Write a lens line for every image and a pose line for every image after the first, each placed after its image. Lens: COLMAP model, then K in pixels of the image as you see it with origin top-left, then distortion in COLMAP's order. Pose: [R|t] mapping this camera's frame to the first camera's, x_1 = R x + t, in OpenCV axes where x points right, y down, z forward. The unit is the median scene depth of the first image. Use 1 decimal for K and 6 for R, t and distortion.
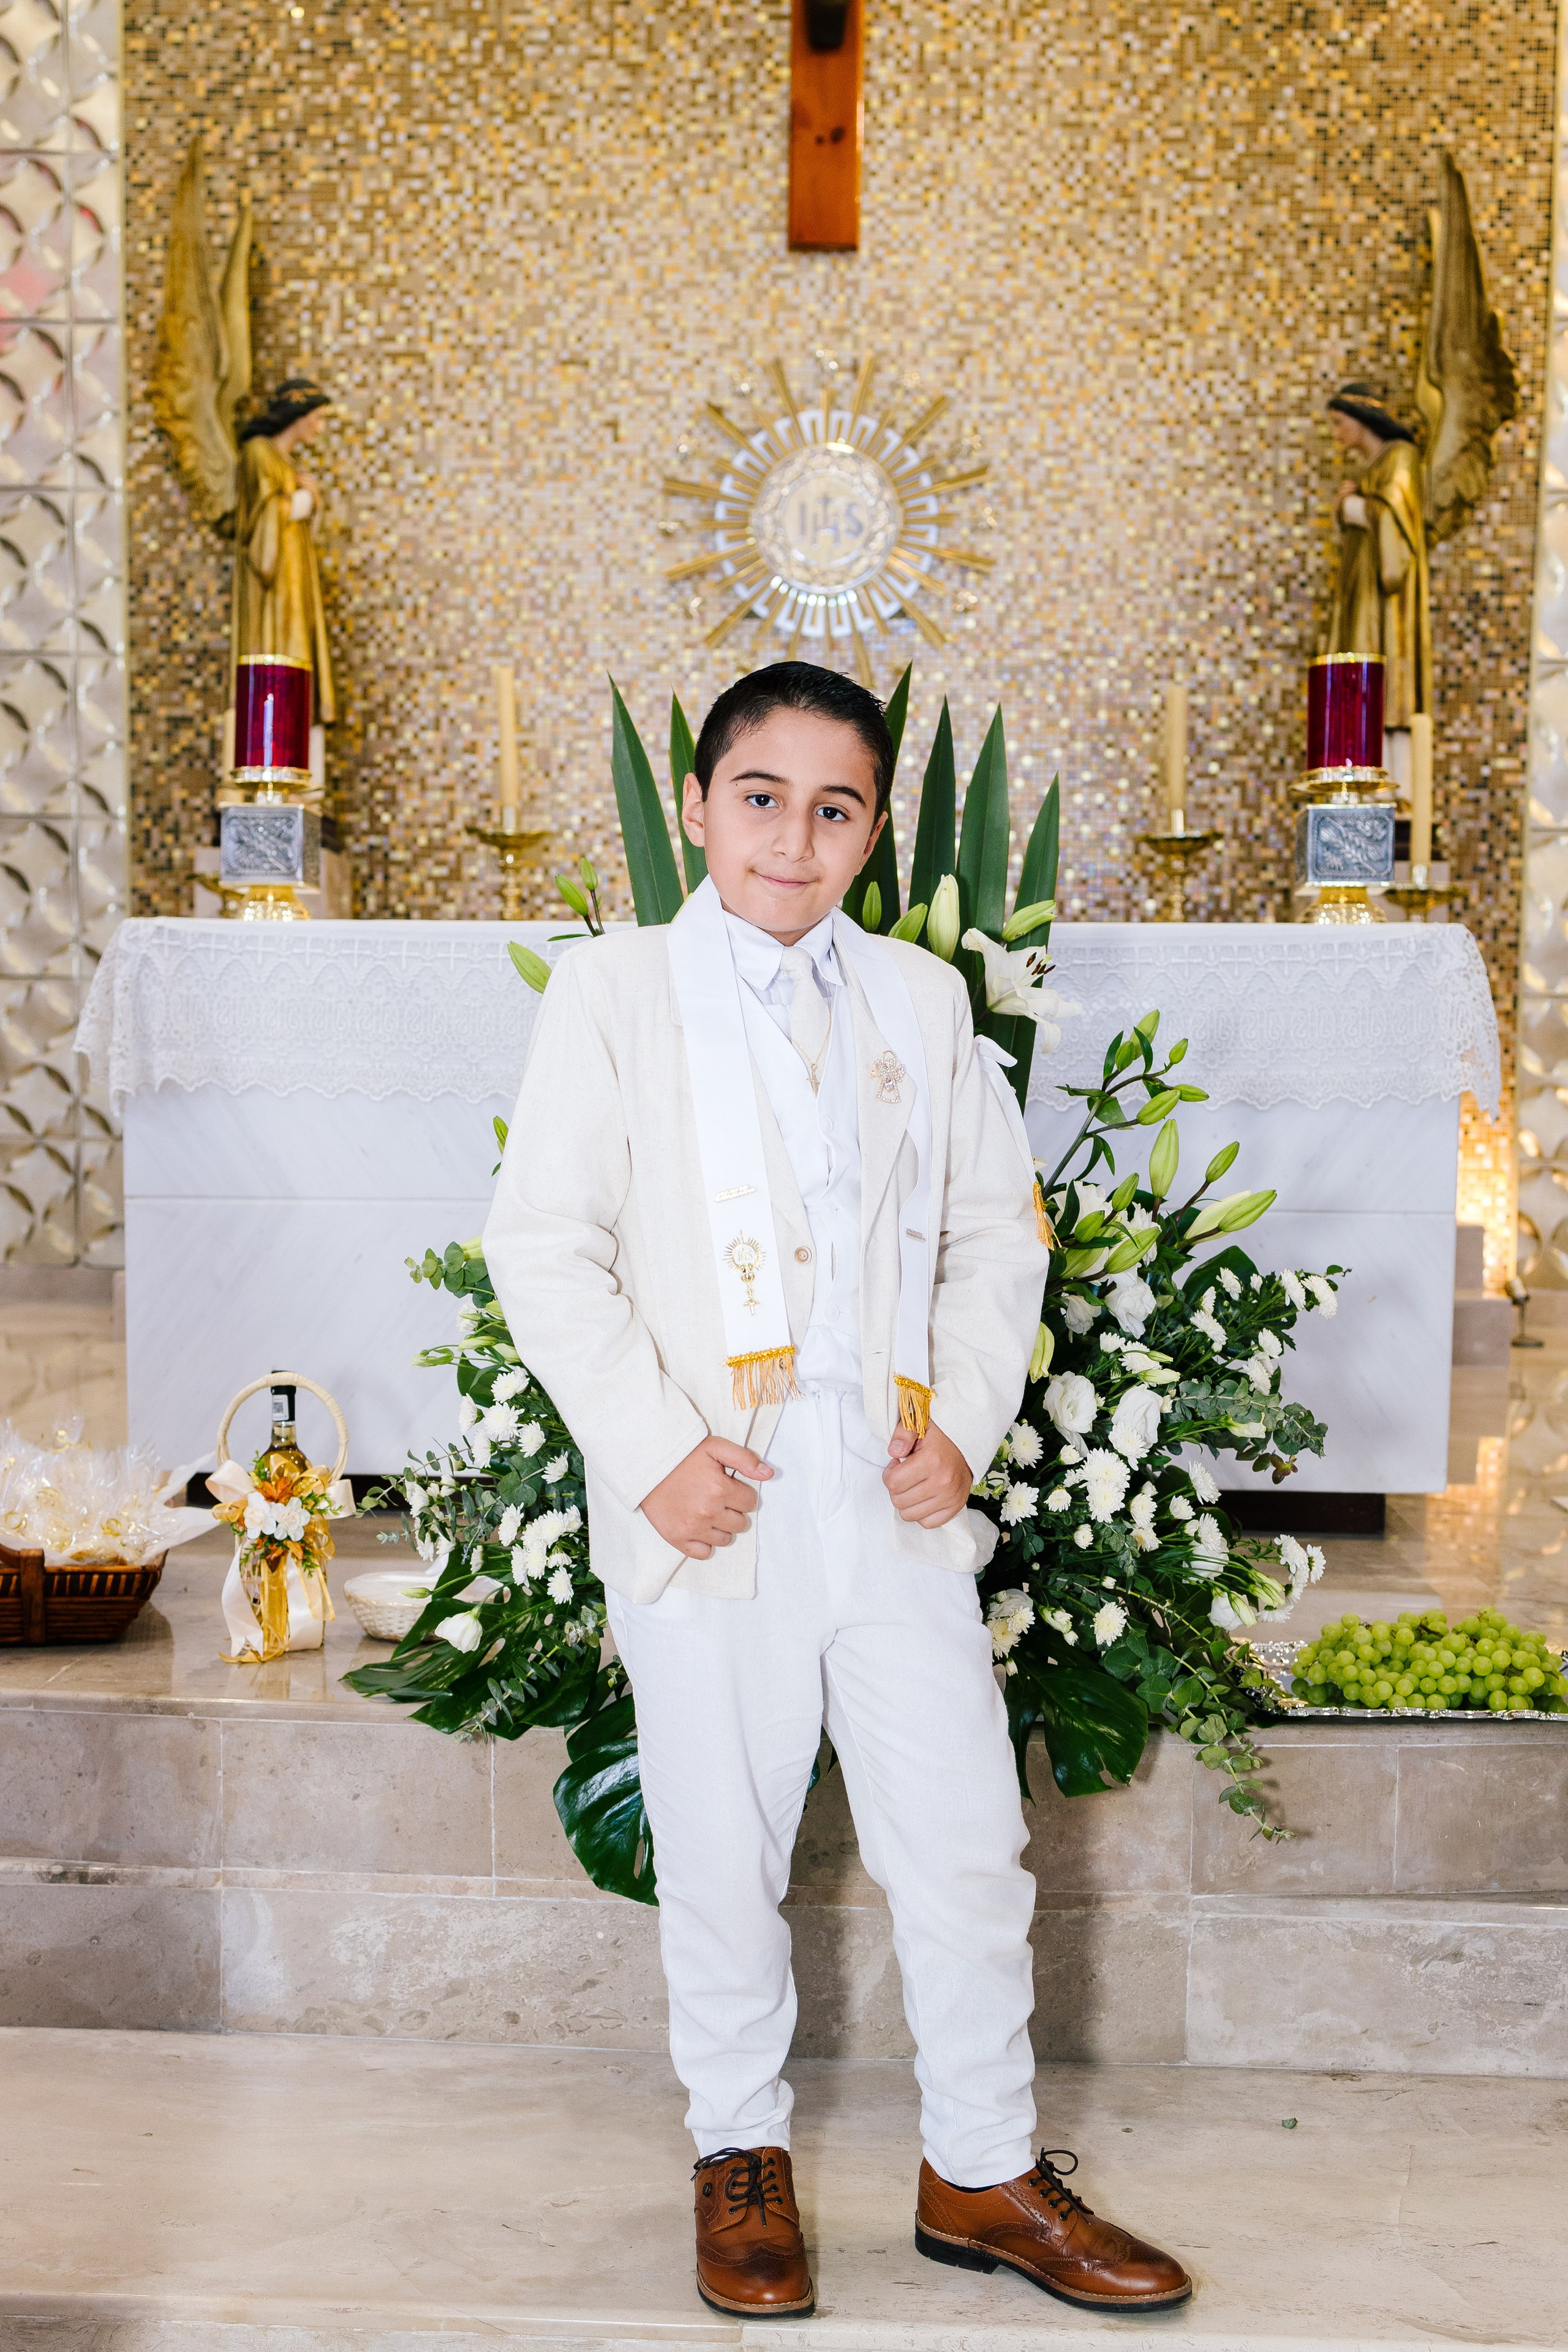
lens RADIAL K [[2376.7, 0, 742.9], [0, 2376.7, 1291.8], [0, 0, 1]] dist [0.016619, -0.008292]
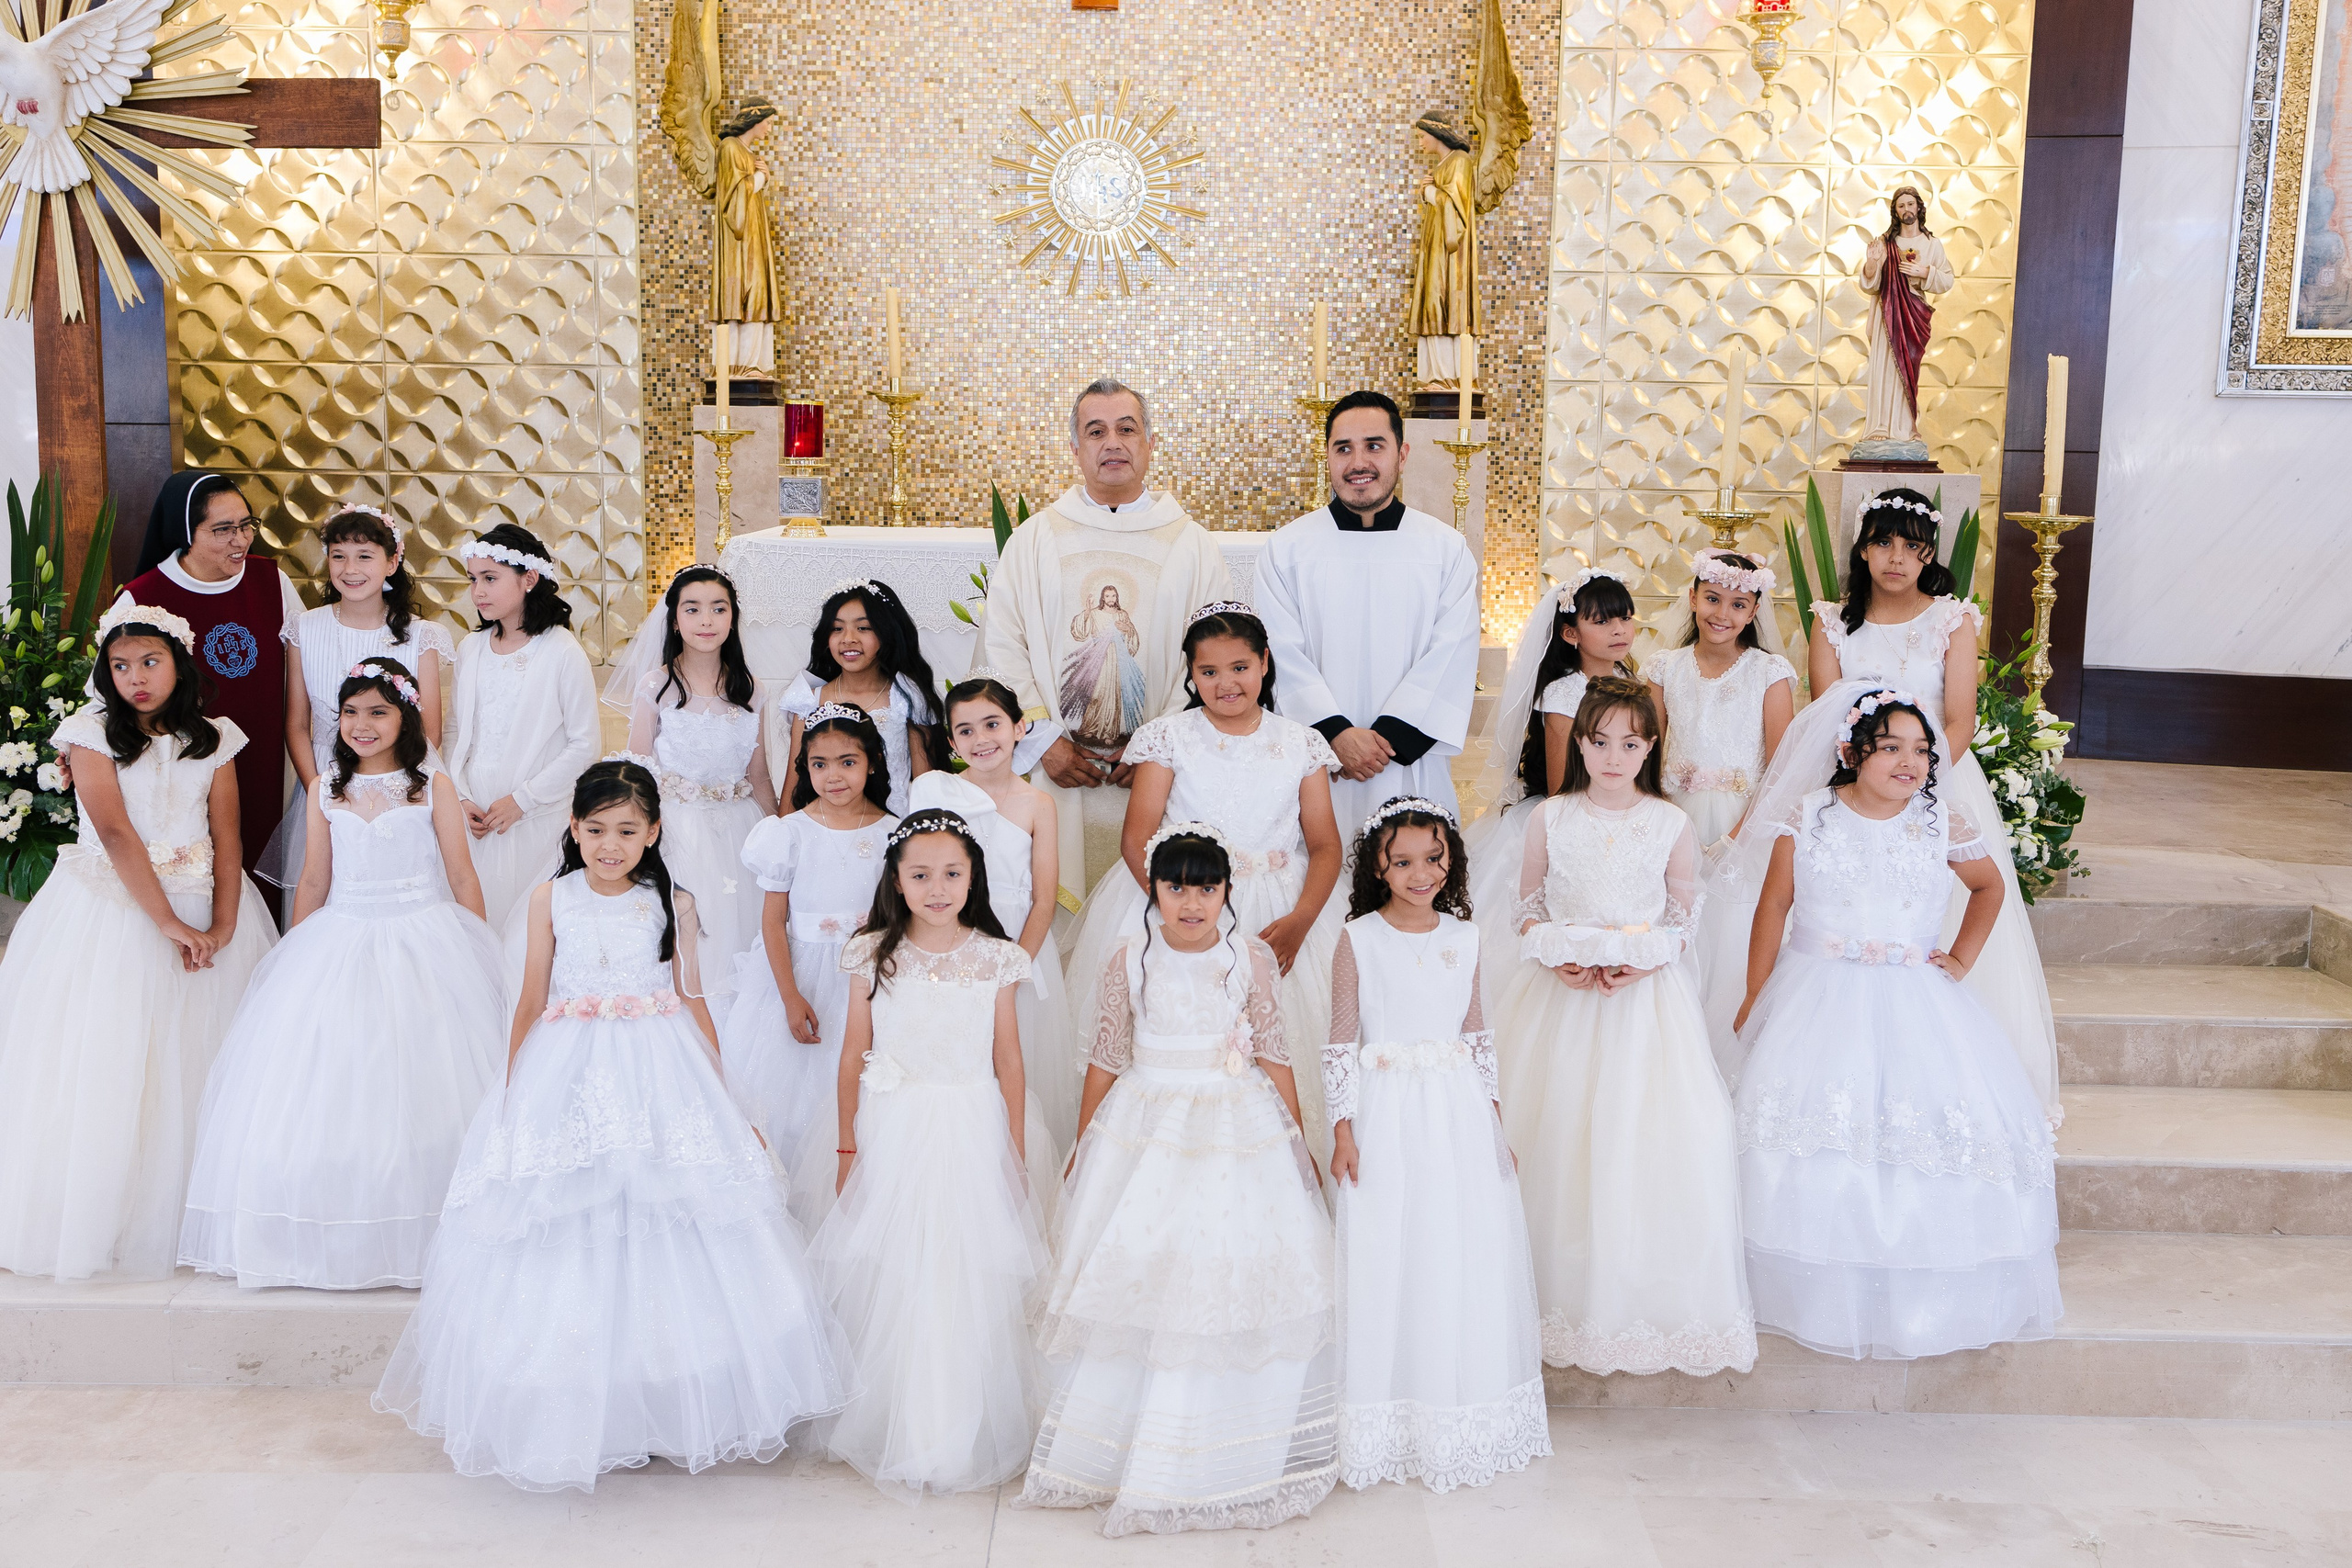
lens RADIAL K [[2376.5, 0, 1176.0], [0, 2376.5, 784.0], [0, 0, 1]] dist [0.016619, -0.008292]
pose [[0.998475, -0.007404, 0.054698, -0.002013], [0.002739, 0.996388, 0.084875, -0.068767], [-0.055129, -0.084596, 0.994889, -0.568161]]
